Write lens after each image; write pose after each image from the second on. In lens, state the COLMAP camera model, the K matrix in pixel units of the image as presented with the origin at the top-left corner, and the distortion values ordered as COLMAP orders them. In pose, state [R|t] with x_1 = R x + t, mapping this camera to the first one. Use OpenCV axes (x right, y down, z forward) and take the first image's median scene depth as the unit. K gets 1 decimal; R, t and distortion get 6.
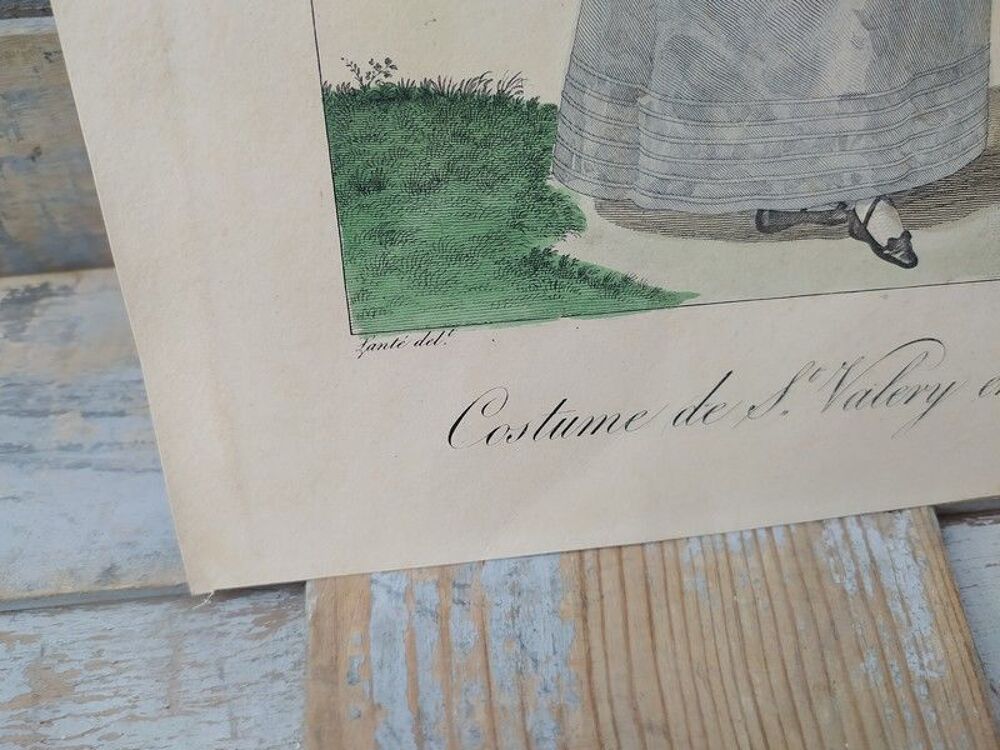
lens RADIAL K [[751.2, 0, 499.3], [0, 751.2, 372.4], [0, 0, 1]] dist [-0.002437, -0.005086]
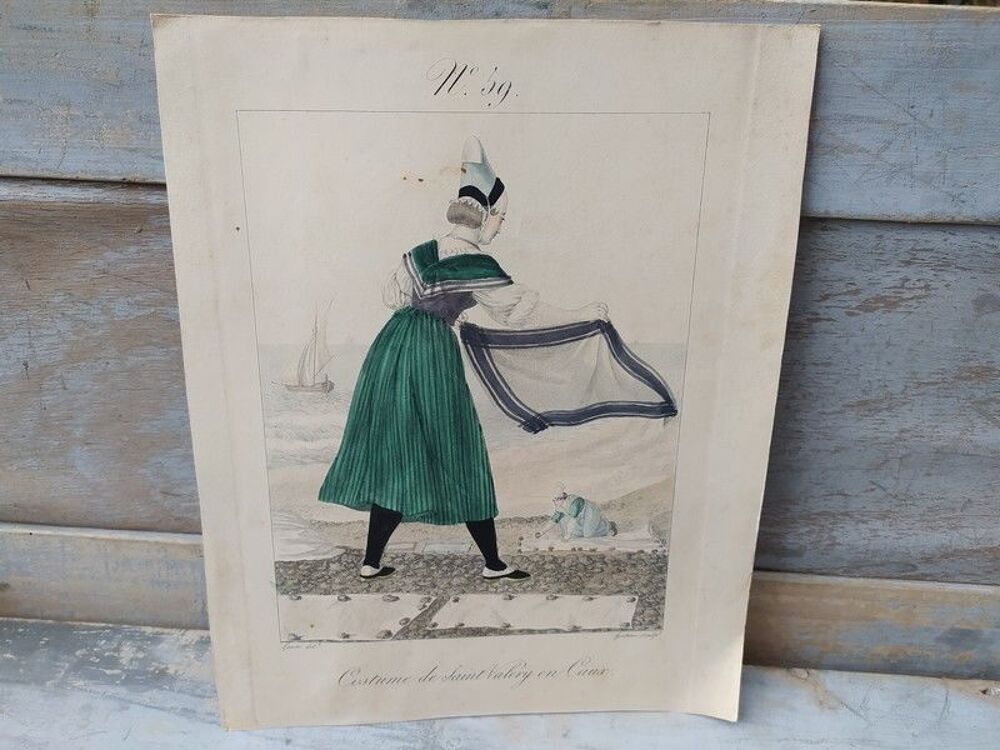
lens RADIAL K [[755.7, 0, 502.9], [0, 755.7, 375.6], [0, 0, 1]] dist [-0.014081, 0.006458]
pose [[0.986021, 0.109392, -0.125685, 0.546946], [-0.147996, 0.921536, -0.358982, -0.174376], [0.076553, 0.372564, 0.924843, -1.582339]]
